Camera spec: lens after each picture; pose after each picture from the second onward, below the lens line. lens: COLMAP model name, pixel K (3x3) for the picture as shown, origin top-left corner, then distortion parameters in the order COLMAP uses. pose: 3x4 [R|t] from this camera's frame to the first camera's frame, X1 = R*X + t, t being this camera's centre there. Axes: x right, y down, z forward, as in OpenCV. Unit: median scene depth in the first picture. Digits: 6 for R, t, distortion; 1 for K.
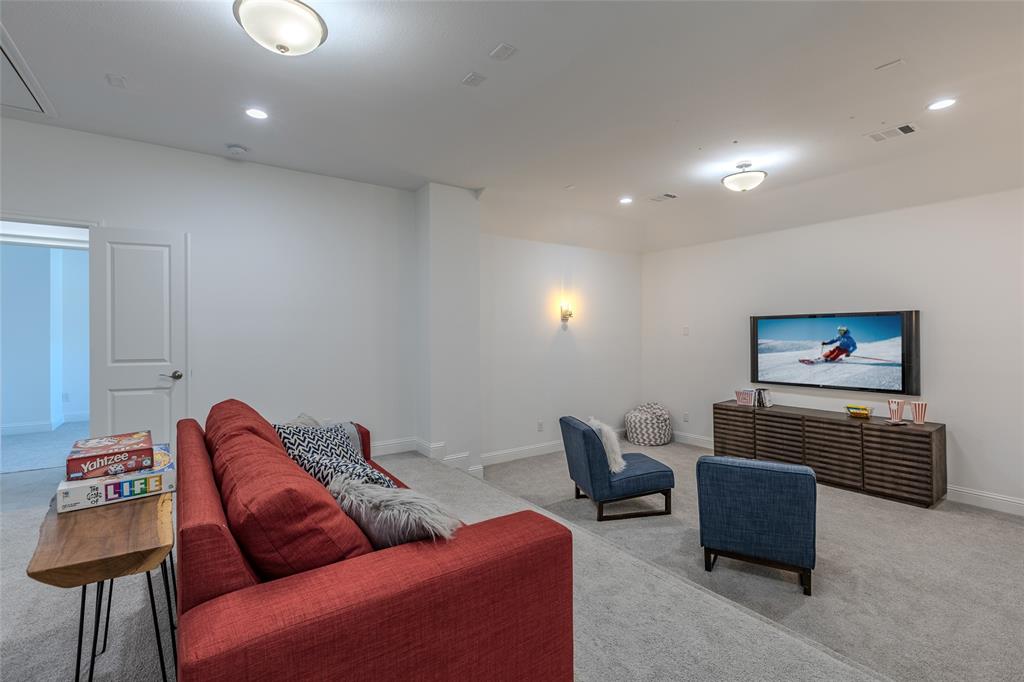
lens RADIAL K [[459.6, 0, 506.9], [0, 459.6, 335.1], [0, 0, 1]] dist [-0.000603, 0.000514]
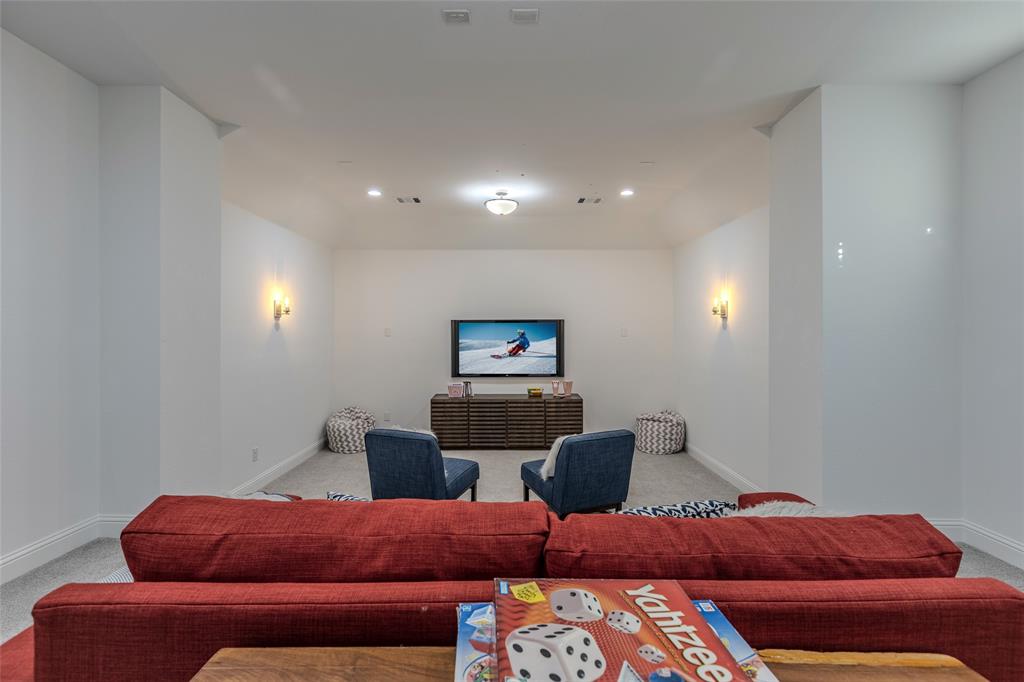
lens RADIAL K [[451.0, 0, 509.4], [0, 451.0, 331.7], [0, 0, 1]] dist [0.000167, -0.000197]
pose [[0.571810, 0.001943, 0.820384, -0.360875], [-0.003559, 0.999994, 0.000112, -0.012066], [-0.820378, -0.002984, 0.571813, 0.271142]]
